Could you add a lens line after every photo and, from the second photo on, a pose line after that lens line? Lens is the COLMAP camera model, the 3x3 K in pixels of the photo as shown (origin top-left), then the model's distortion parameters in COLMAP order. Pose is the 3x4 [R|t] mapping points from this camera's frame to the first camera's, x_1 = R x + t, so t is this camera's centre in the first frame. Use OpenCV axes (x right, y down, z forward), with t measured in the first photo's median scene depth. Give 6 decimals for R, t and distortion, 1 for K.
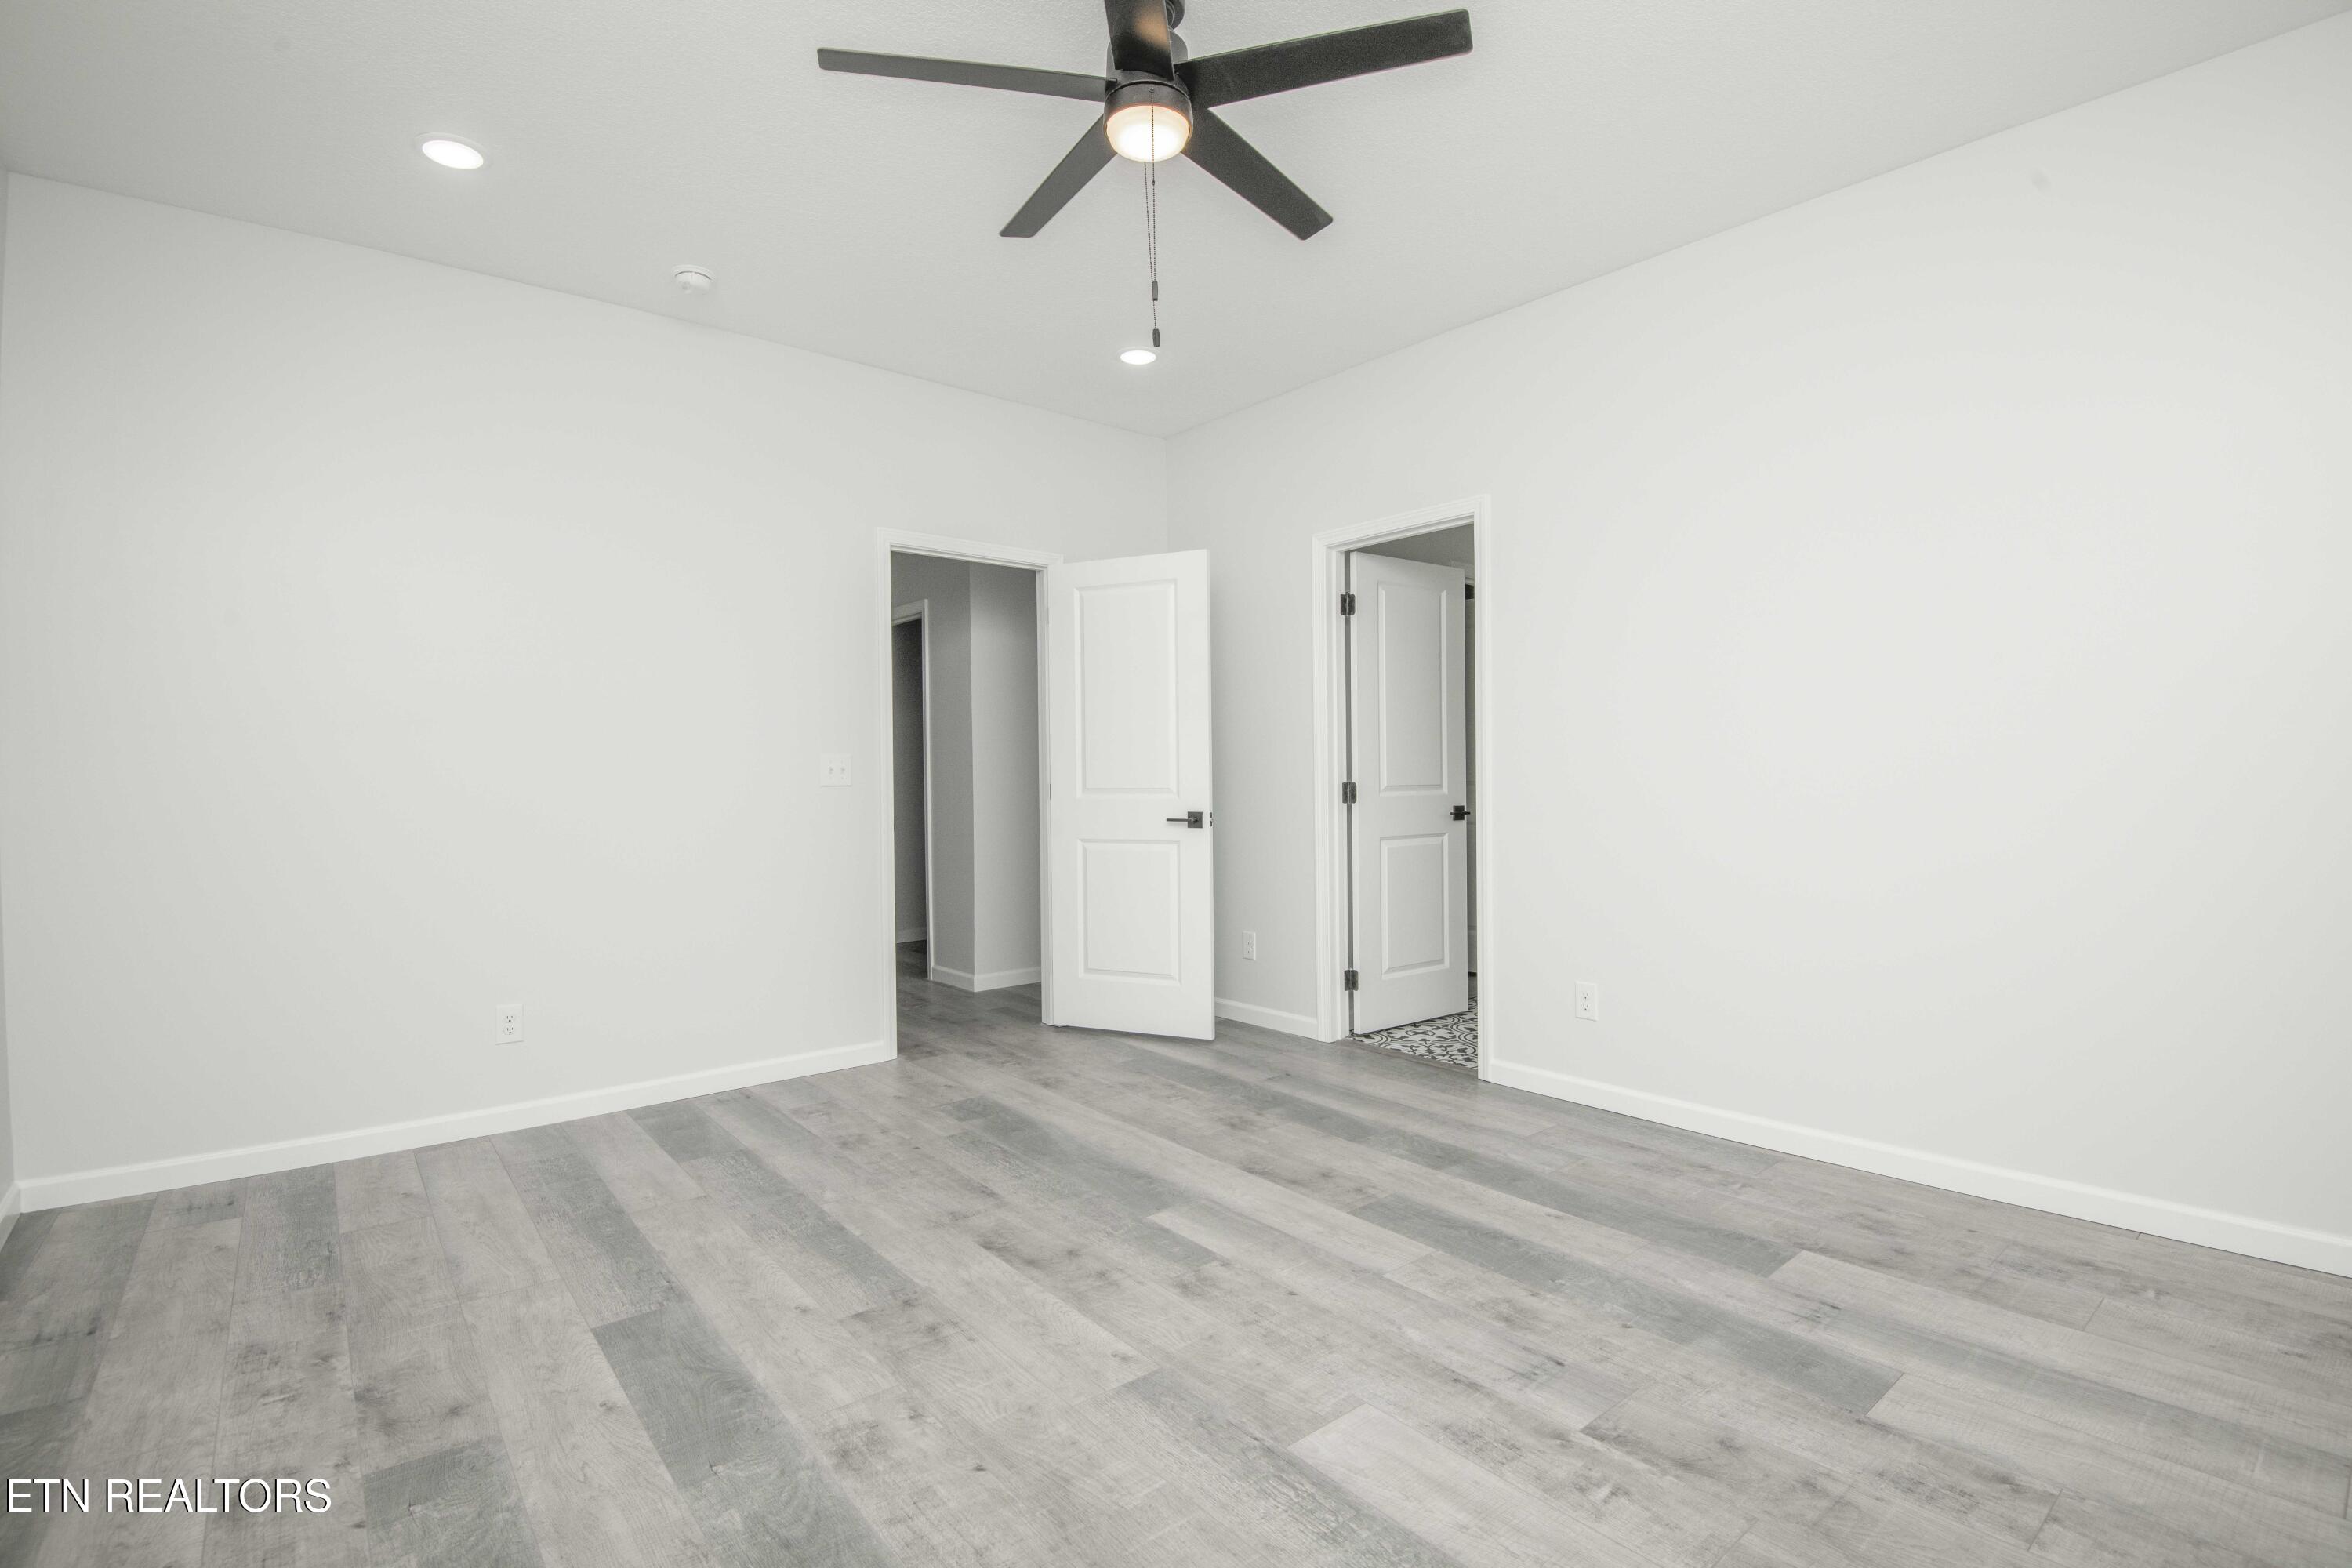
lens RADIAL K [[1087.0, 0, 1183.8], [0, 1087.0, 781.3], [0, 0, 1]] dist [-0.006036, -0.023014]
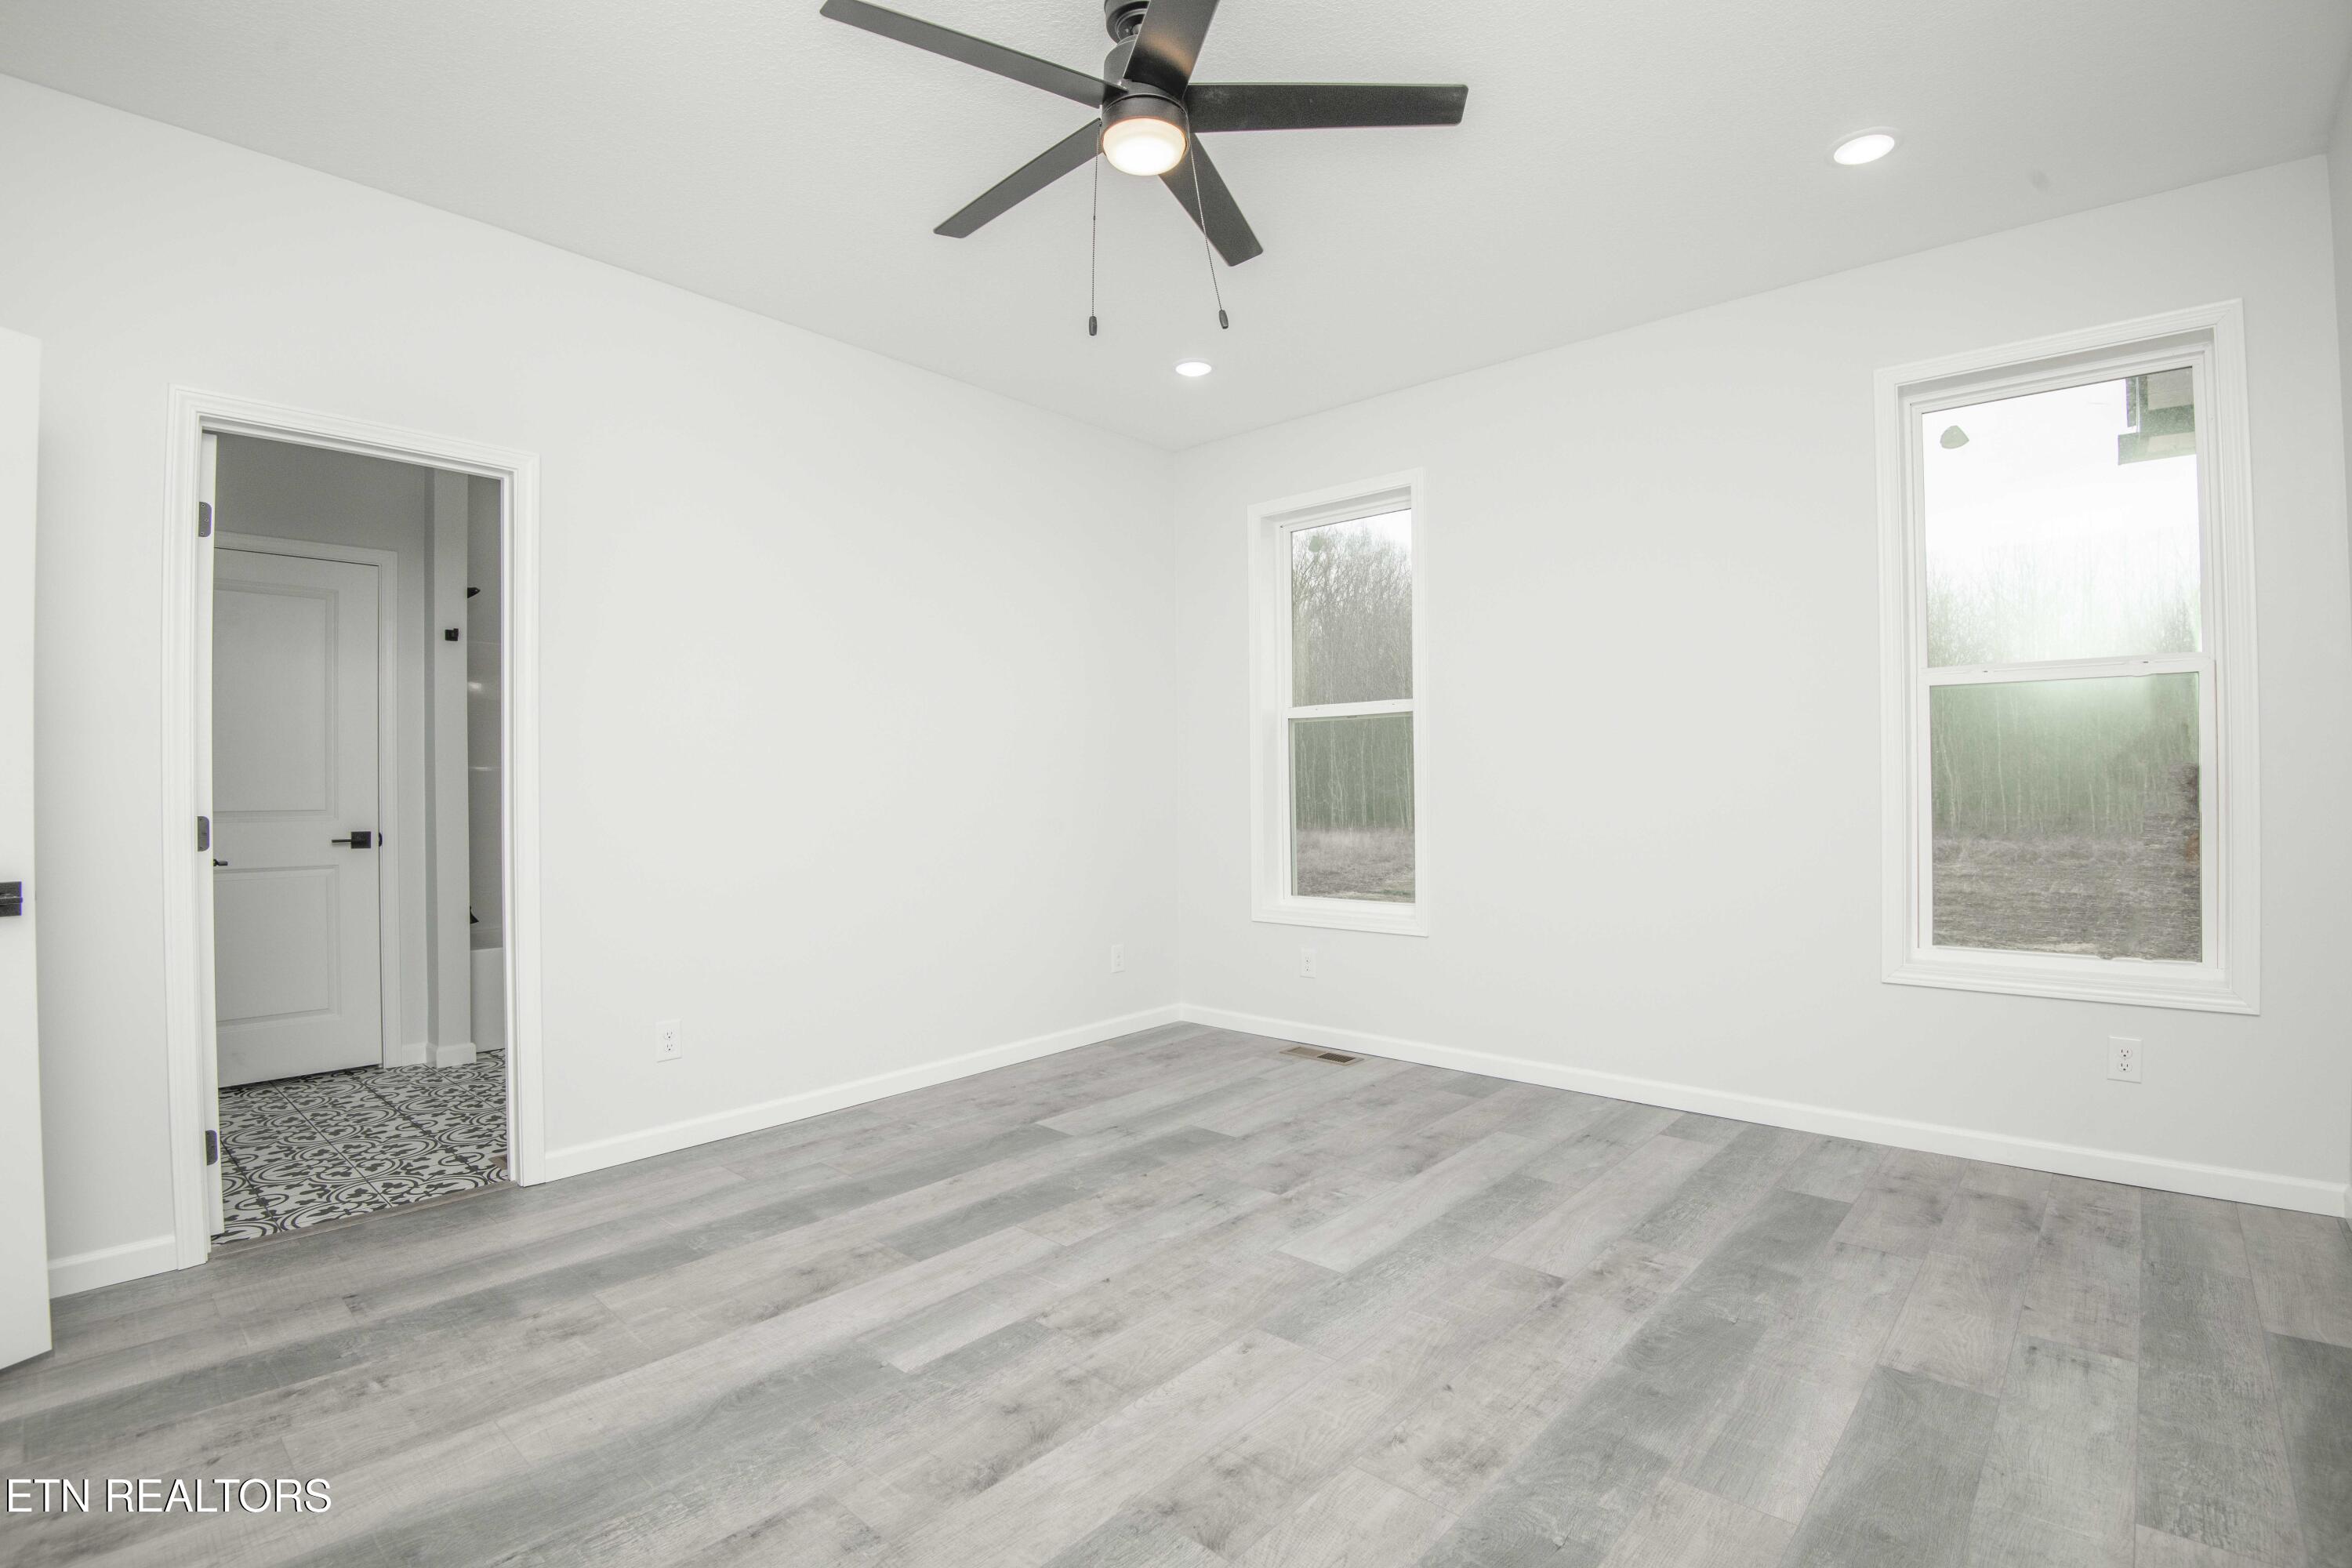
lens RADIAL K [[1087.0, 0, 1183.8], [0, 1087.0, 781.3], [0, 0, 1]] dist [-0.006036, -0.023014]
pose [[-0.150327, 0.019123, 0.988451, -0.831238], [0.018064, 0.999699, -0.016593, 0.001892], [-0.988471, 0.015361, -0.150628, 0.922234]]
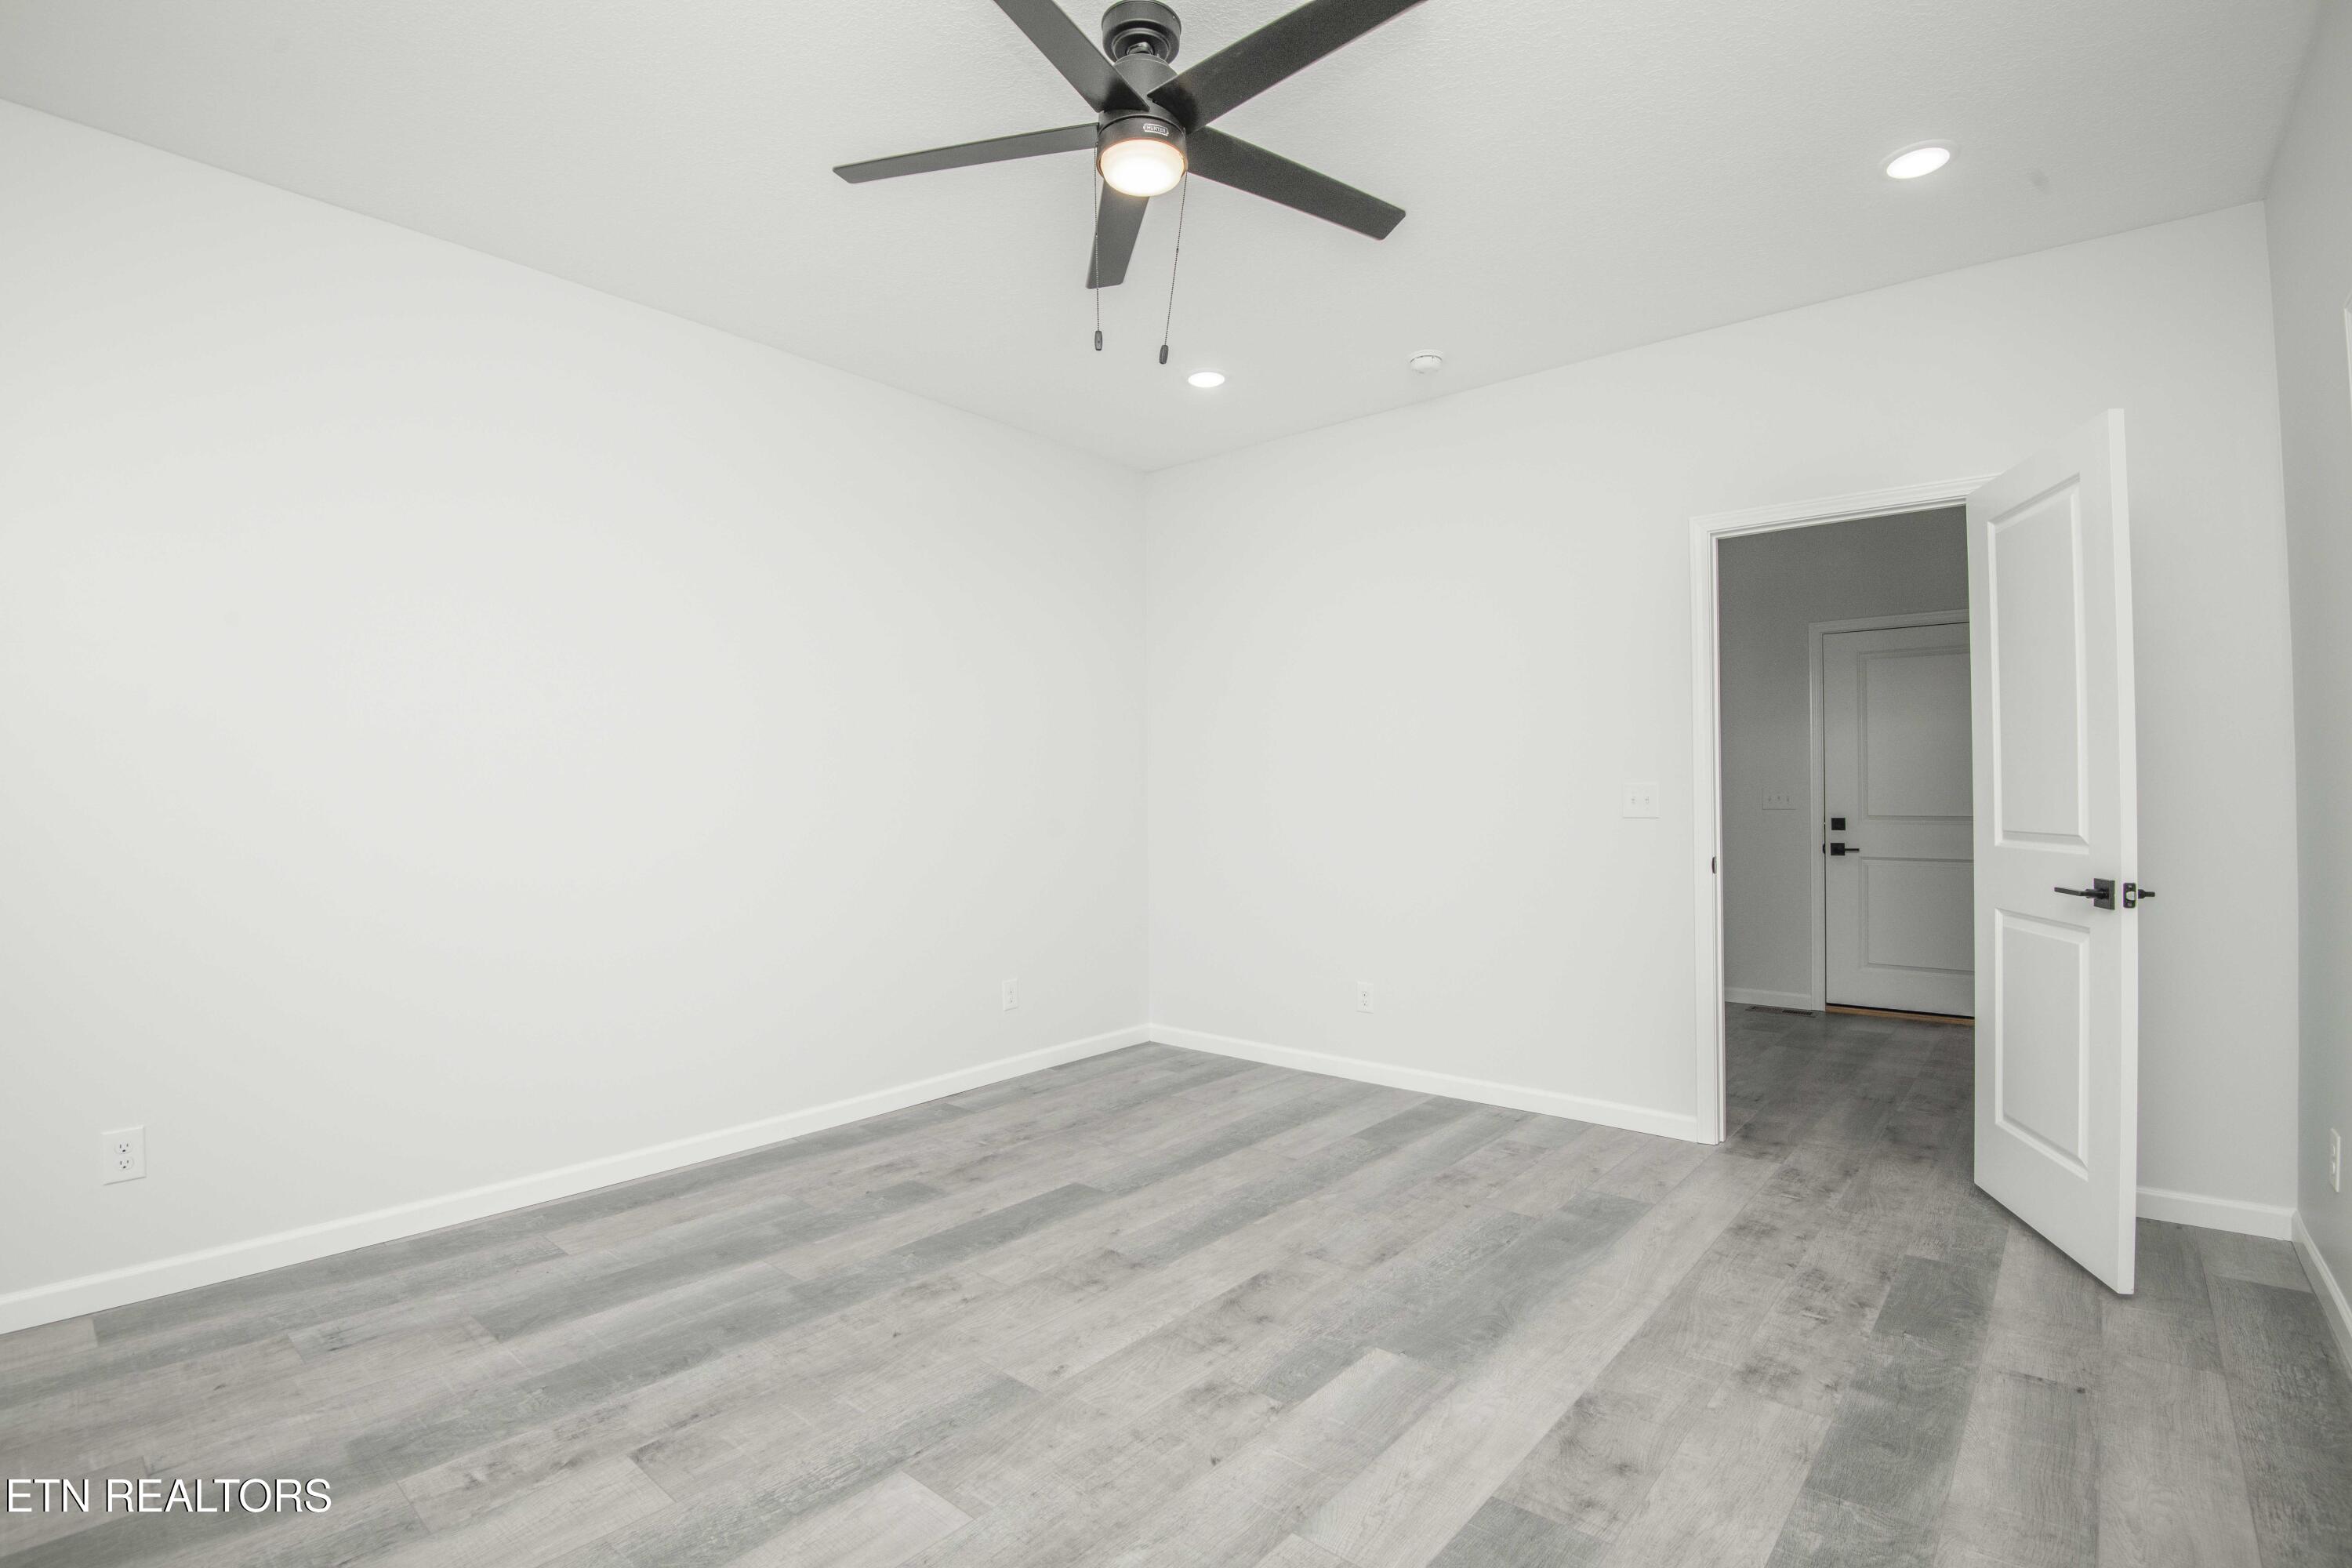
lens RADIAL K [[1087.0, 0, 1183.8], [0, 1087.0, 781.3], [0, 0, 1]] dist [-0.006036, -0.023014]
pose [[0.174025, -0.005759, -0.984724, 0.770650], [-0.002793, 0.999976, -0.006342, -0.029177], [0.984737, 0.003854, 0.174005, 0.712880]]
